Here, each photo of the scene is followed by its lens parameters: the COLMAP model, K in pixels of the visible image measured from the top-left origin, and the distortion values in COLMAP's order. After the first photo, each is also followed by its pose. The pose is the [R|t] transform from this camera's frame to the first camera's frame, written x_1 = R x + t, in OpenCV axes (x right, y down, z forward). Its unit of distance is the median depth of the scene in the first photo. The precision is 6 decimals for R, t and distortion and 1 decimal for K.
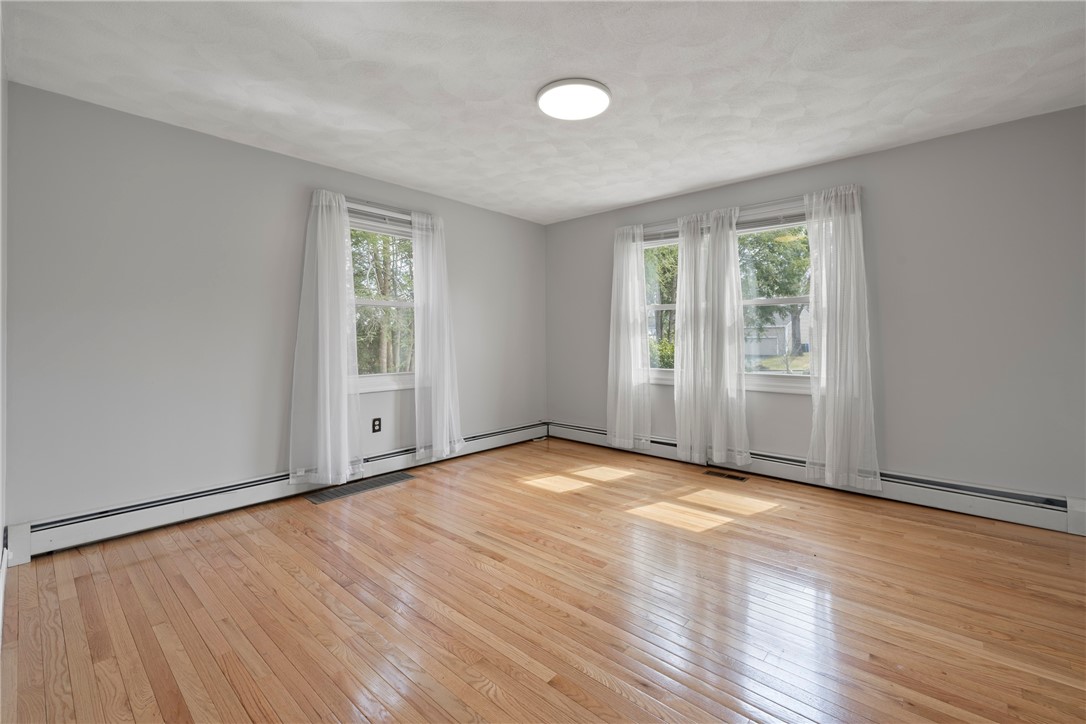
lens RADIAL K [[462.6, 0, 546.5], [0, 462.6, 335.5], [0, 0, 1]] dist [0.002409, -0.000086]
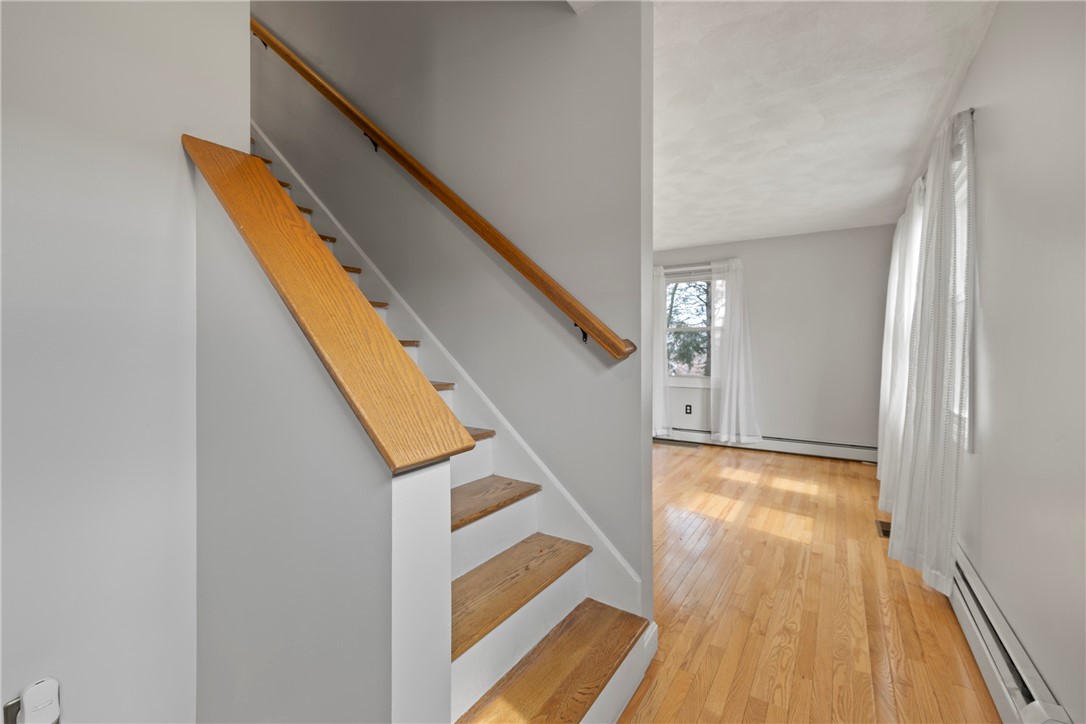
lens RADIAL K [[462.6, 0, 552.3], [0, 462.6, 352.4], [0, 0, 1]] dist [0.002409, -0.000086]
pose [[0.164871, 0.004422, -0.986305, 1.041423], [0.000571, 0.999989, 0.004579, -0.000805], [0.986315, -0.001318, 0.164866, 0.305088]]
